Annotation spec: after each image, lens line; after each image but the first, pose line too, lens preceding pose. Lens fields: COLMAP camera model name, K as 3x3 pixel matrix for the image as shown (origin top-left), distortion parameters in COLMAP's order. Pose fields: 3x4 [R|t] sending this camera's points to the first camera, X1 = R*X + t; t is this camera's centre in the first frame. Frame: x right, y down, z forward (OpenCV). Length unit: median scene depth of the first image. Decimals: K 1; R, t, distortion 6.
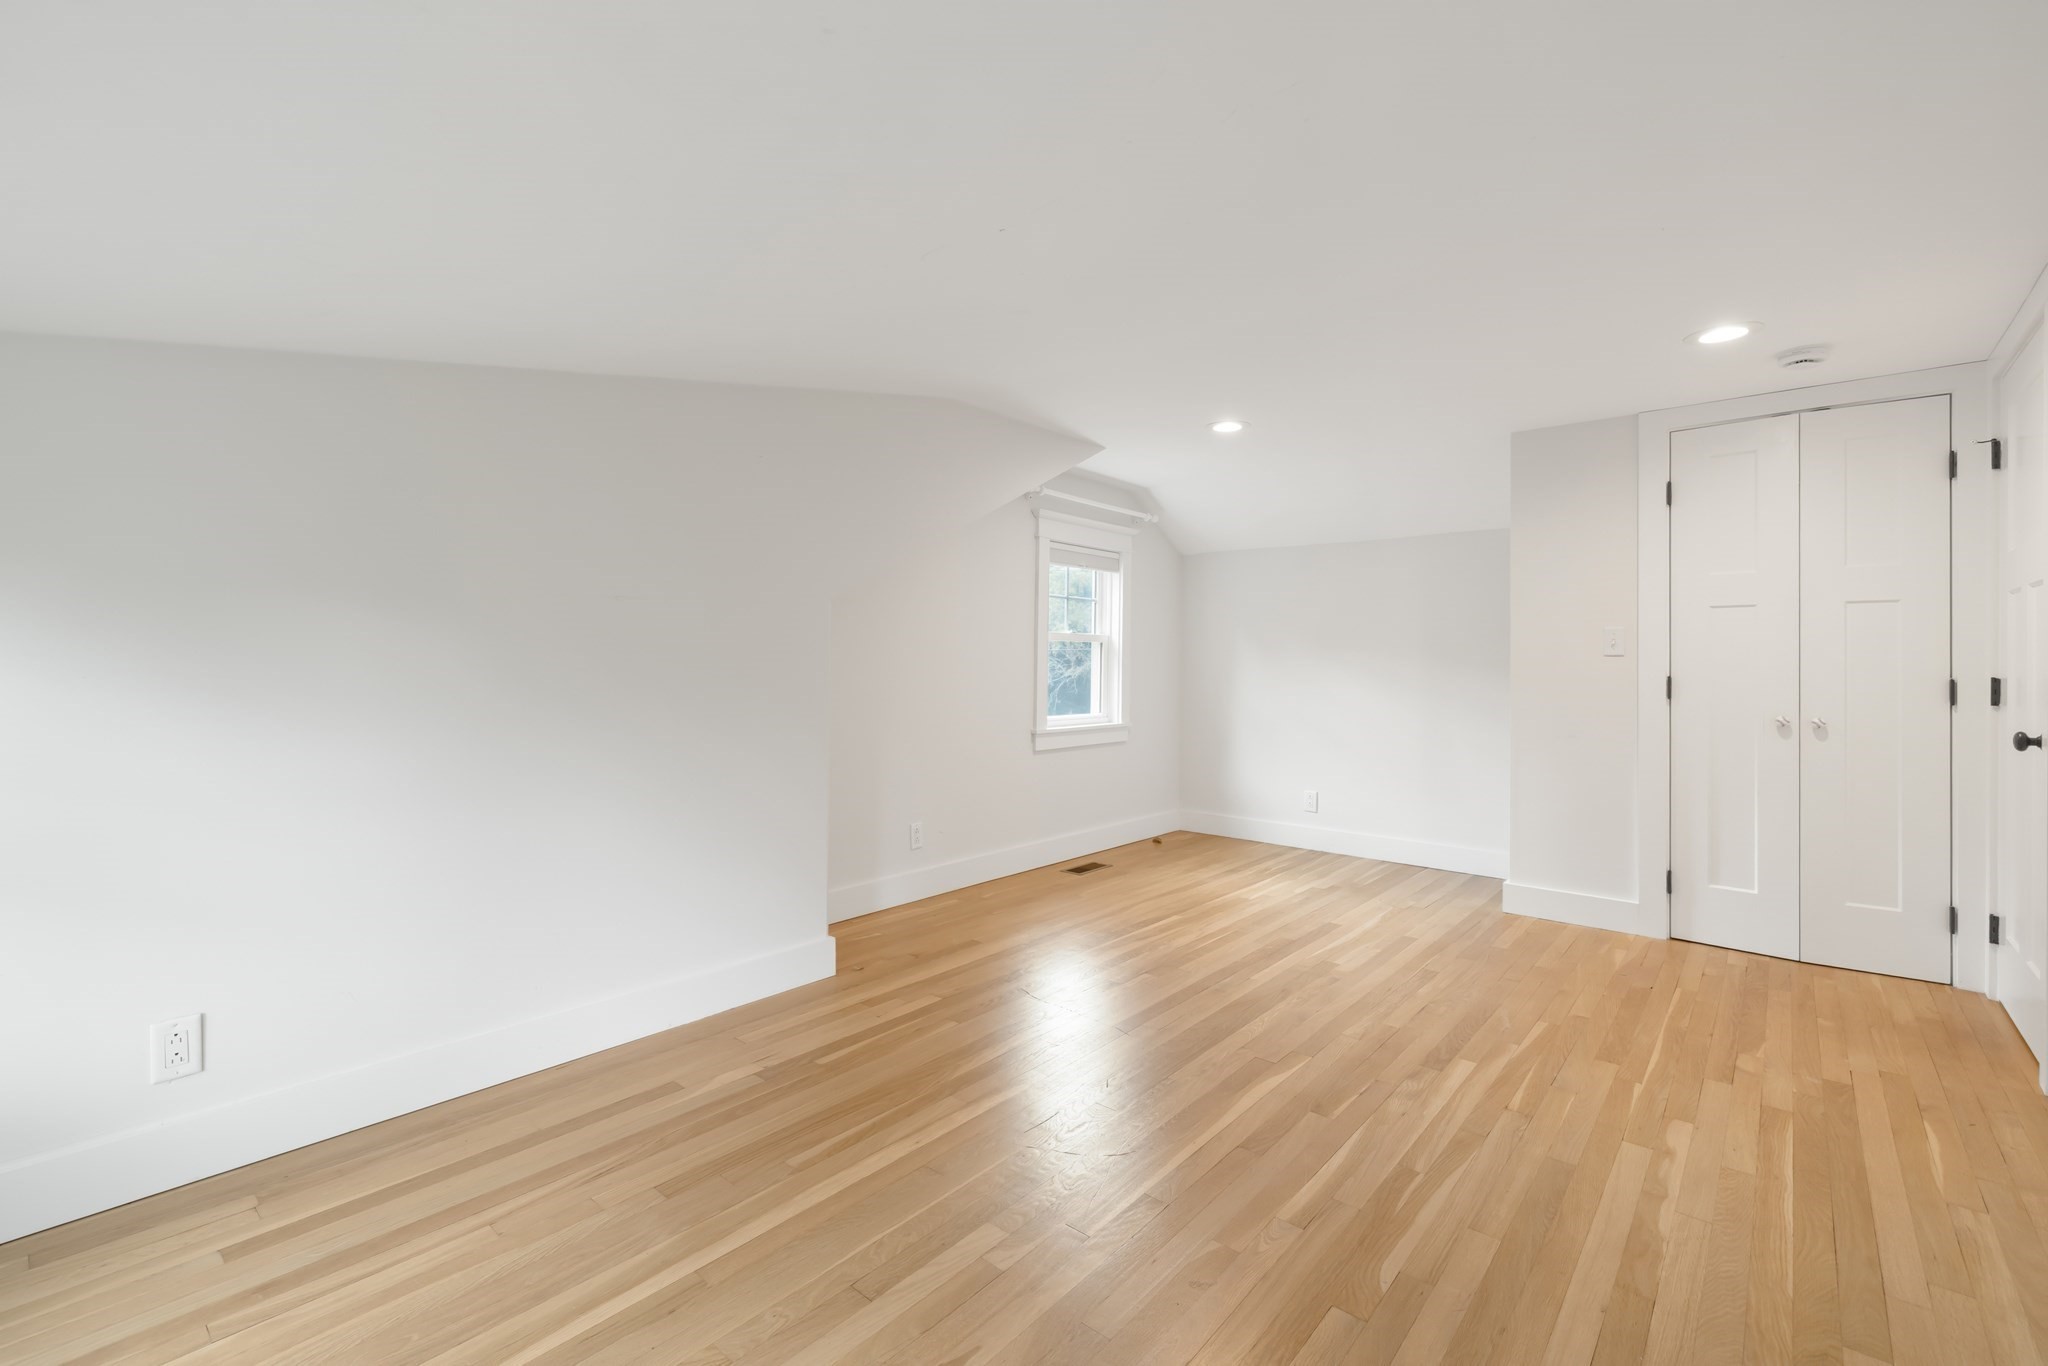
lens RADIAL K [[874.6, 0, 1036.1], [0, 874.6, 662.7], [0, 0, 1]] dist [-0.000662, -0.000427]
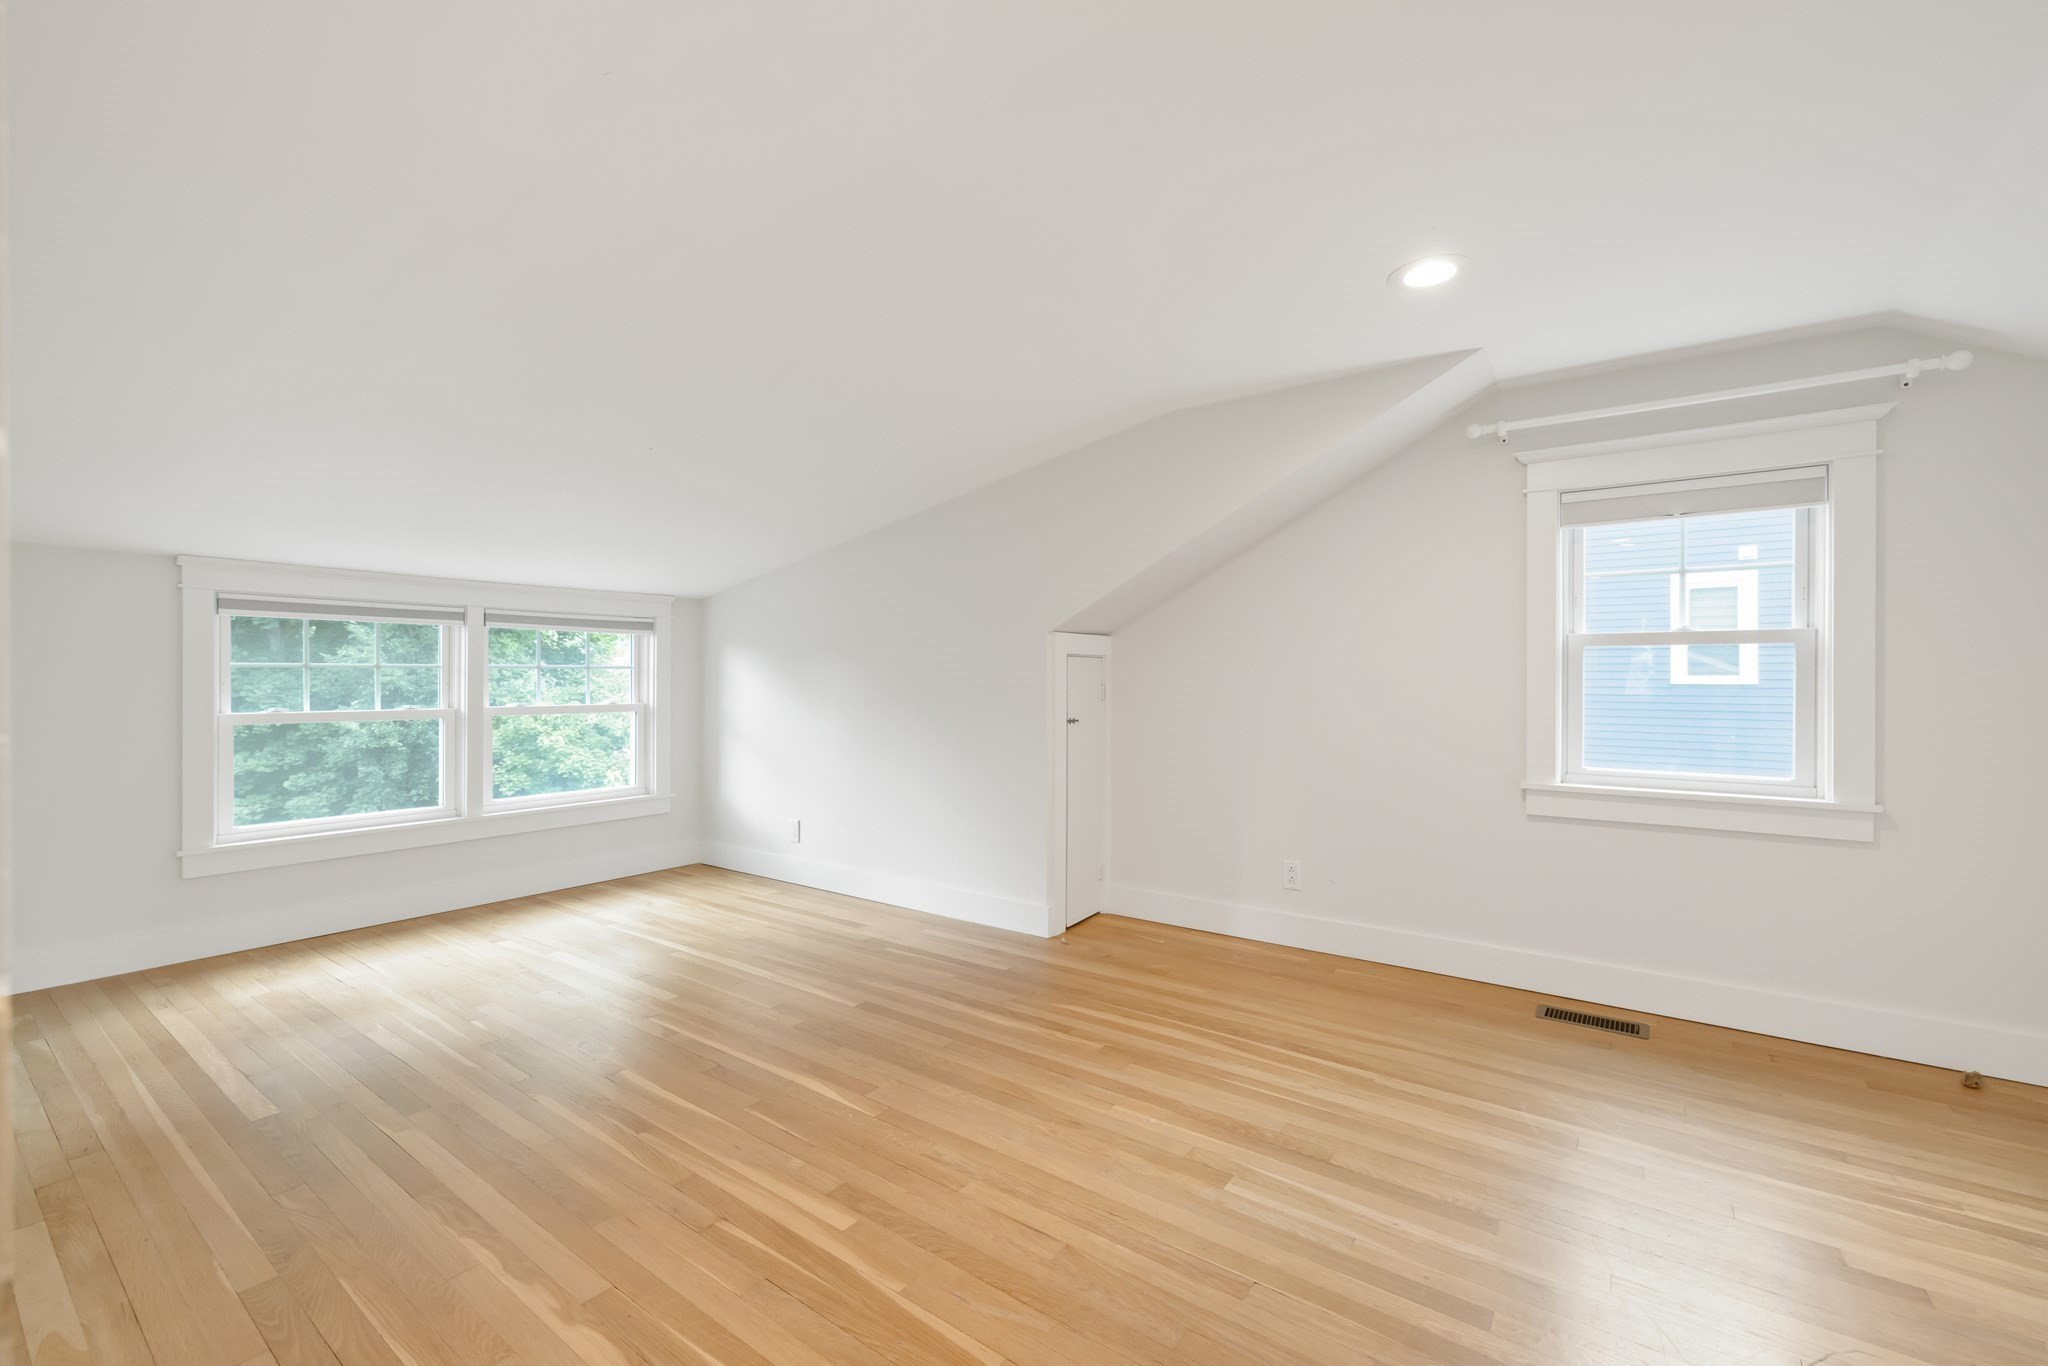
lens RADIAL K [[885.4, 0, 1024.0], [0, 885.4, 683.0], [0, 0, 1]] dist [-0.000079, -0.000034]
pose [[0.070926, -0.003293, -0.997476, 0.984032], [-0.001221, 0.999994, -0.003388, 0.005380], [0.997481, 0.001458, 0.070921, 0.864277]]
